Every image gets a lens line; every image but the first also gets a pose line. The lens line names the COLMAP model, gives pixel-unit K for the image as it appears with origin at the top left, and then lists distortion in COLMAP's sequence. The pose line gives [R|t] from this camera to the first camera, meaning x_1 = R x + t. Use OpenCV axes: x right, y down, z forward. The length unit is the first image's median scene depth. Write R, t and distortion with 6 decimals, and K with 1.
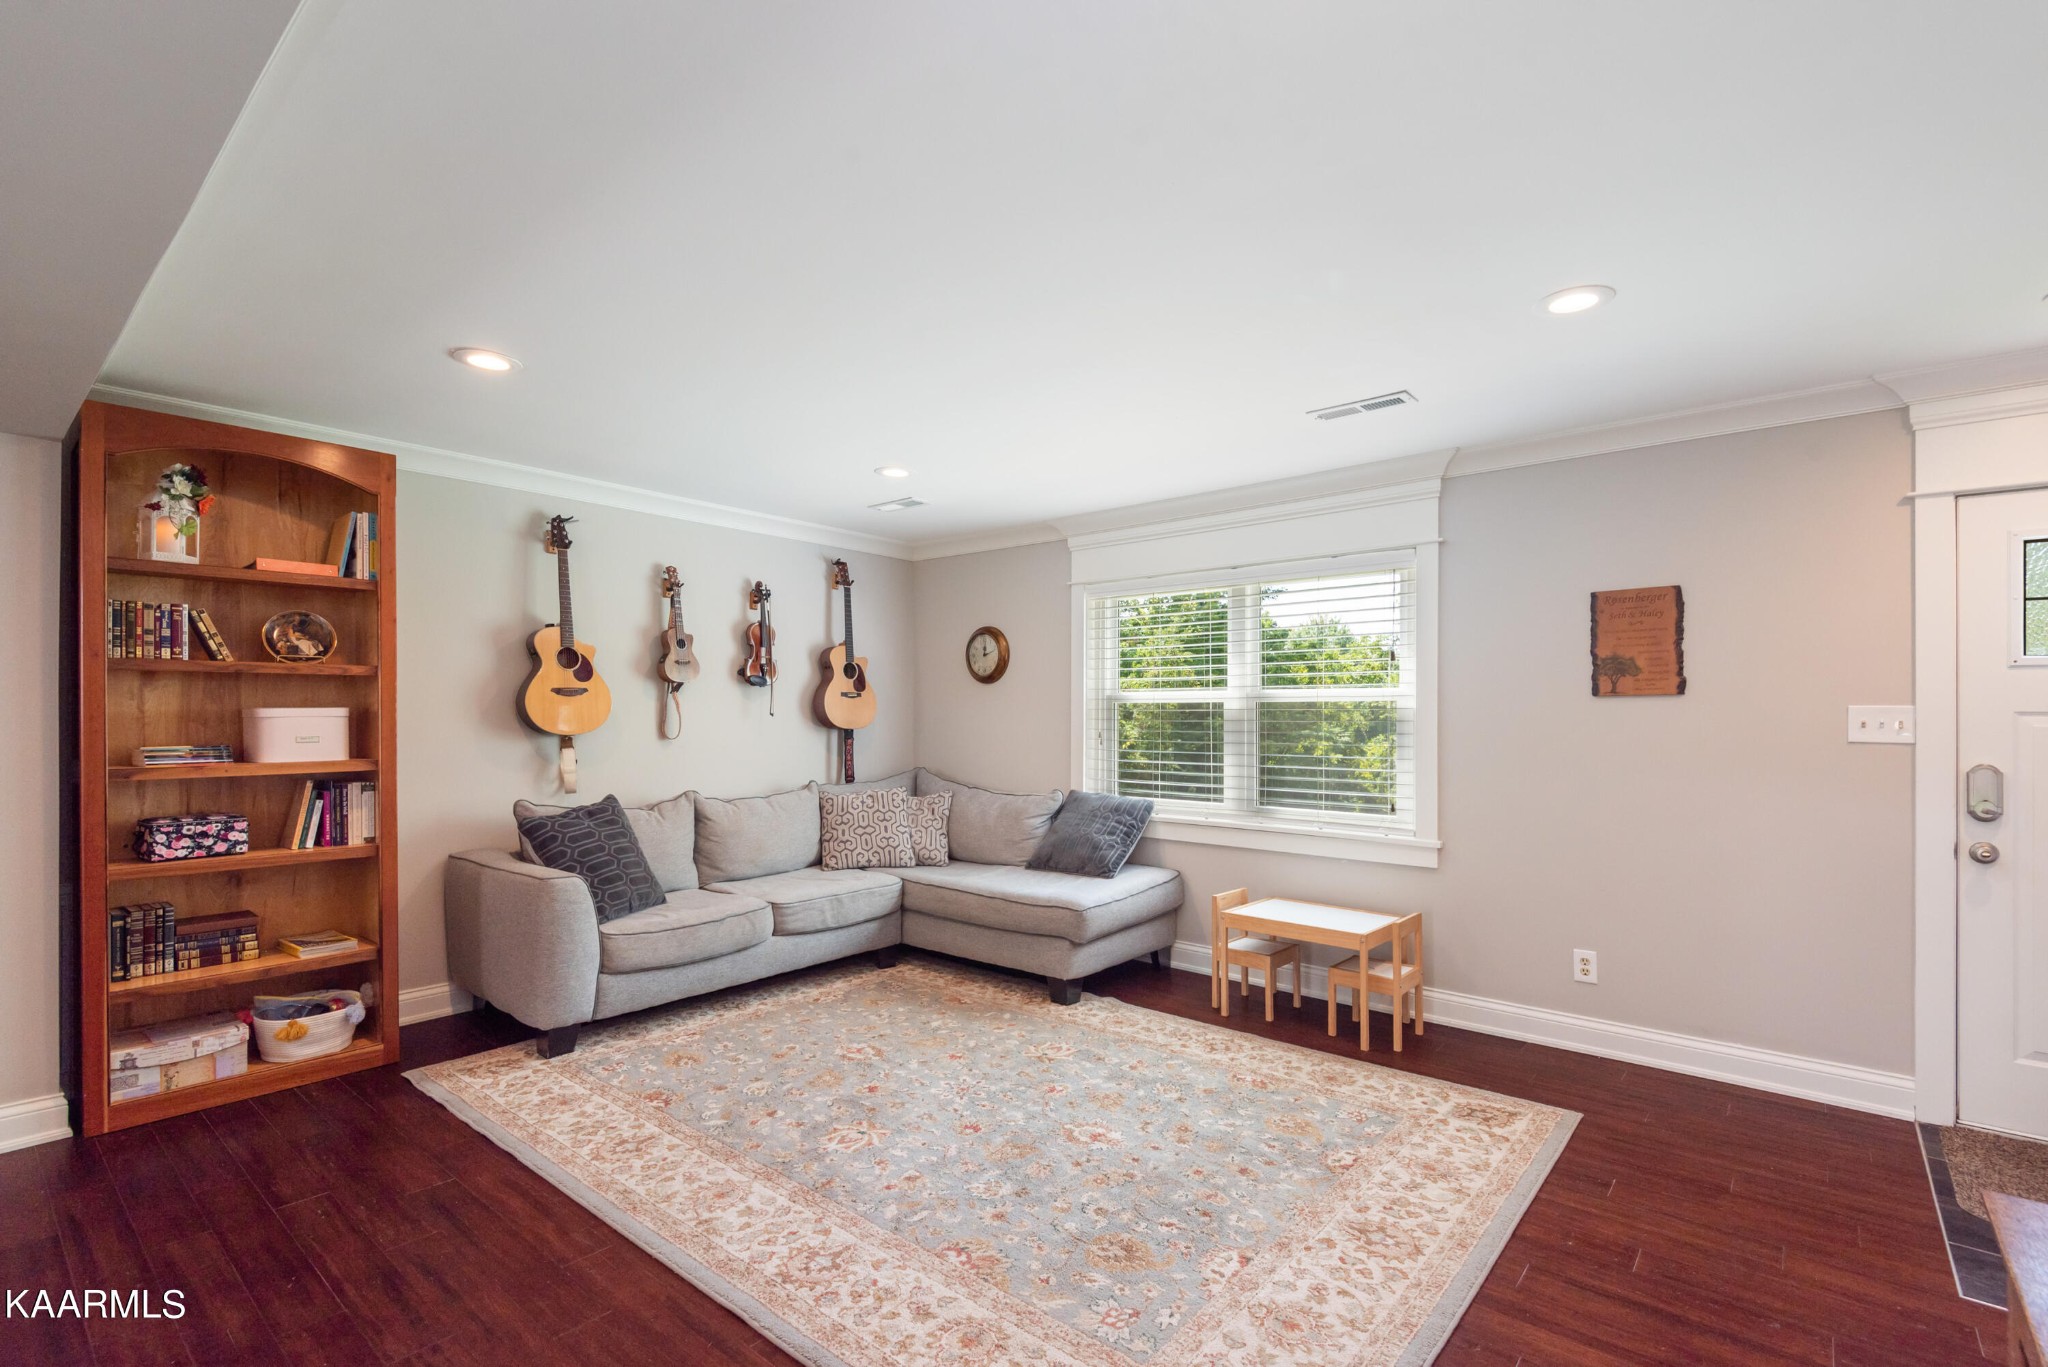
lens RADIAL K [[939.5, 0, 1016.8], [0, 939.5, 703.3], [0, 0, 1]] dist [0.016142, -0.001057]
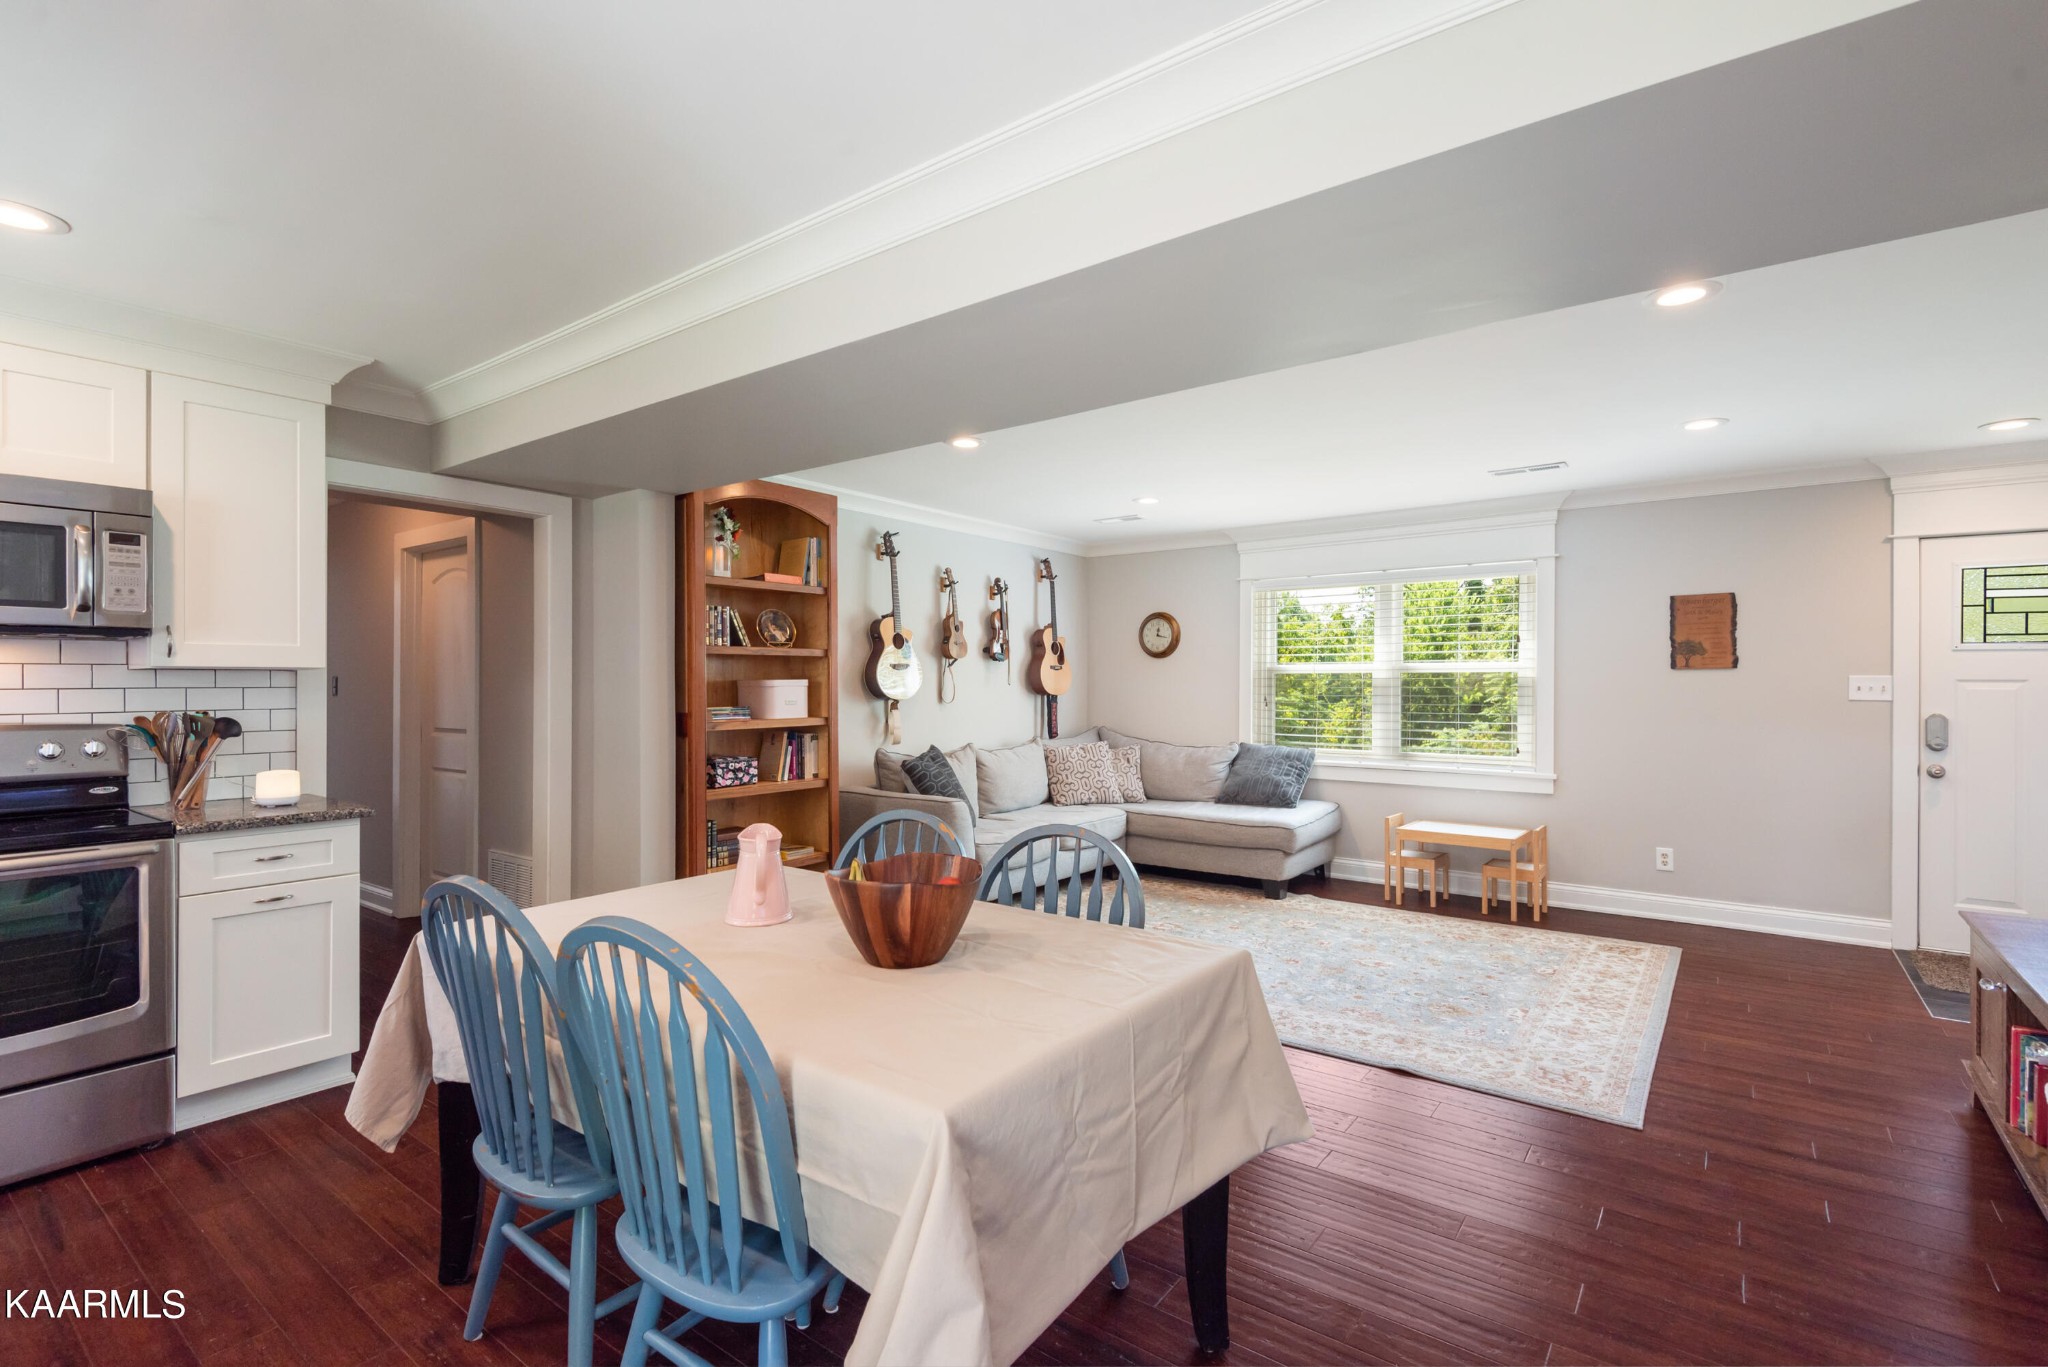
lens RADIAL K [[939.5, 0, 1031.6], [0, 939.5, 676.5], [0, 0, 1]] dist [0.016142, -0.001057]
pose [[0.998336, -0.002535, 0.057607, -0.448160], [0.002226, 0.999983, 0.005431, -0.006306], [-0.057620, -0.005294, 0.998325, -0.378002]]
